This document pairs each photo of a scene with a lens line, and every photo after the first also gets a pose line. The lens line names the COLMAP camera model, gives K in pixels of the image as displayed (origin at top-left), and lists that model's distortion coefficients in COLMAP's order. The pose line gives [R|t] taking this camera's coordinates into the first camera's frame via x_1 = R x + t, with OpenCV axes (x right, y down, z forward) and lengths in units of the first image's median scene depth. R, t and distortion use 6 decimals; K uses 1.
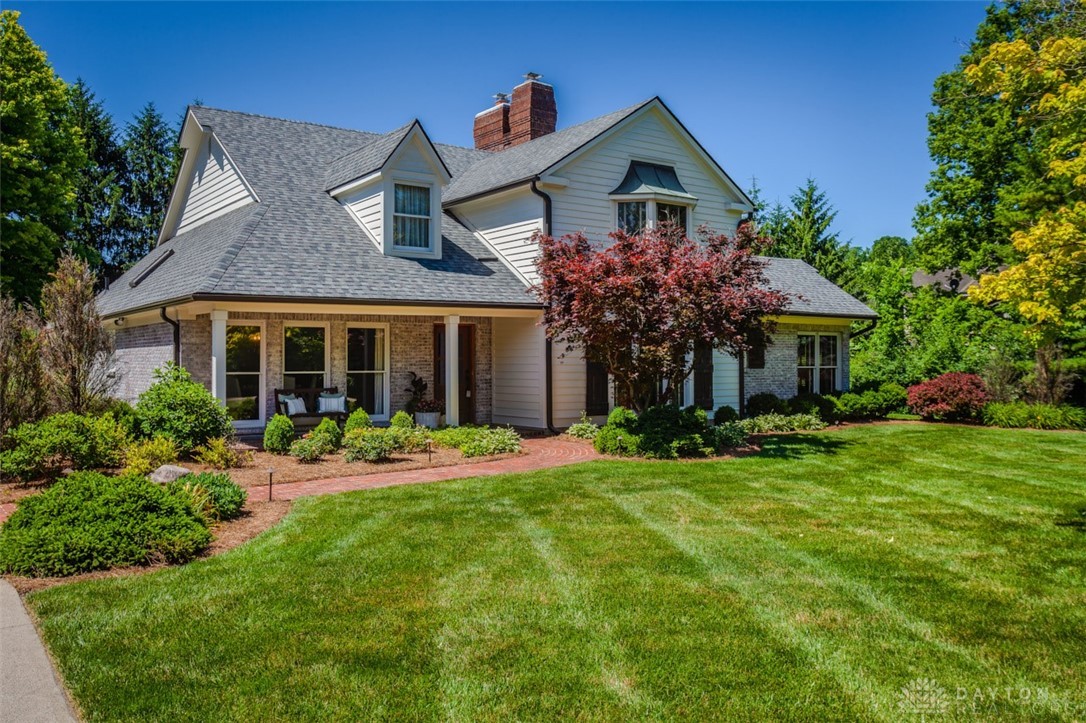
lens RADIAL K [[822.4, 0, 539.2], [0, 822.4, 341.9], [0, 0, 1]] dist [0.034859, 0.001610]
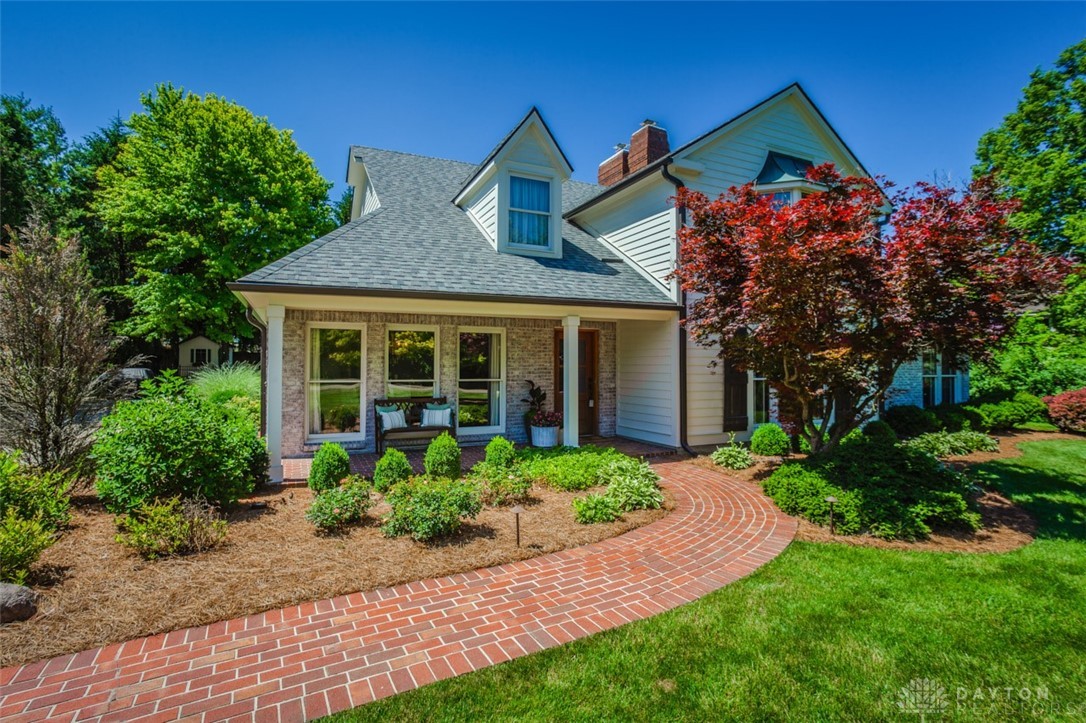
lens RADIAL K [[485.0, 0, 541.4], [0, 485.0, 346.7], [0, 0, 1]] dist [-0.017175, 0.000264]
pose [[0.980376, -0.001028, -0.197133, -0.032979], [-0.002093, 0.999876, -0.015621, 0.006711], [0.197124, 0.015727, 0.980252, 0.453891]]
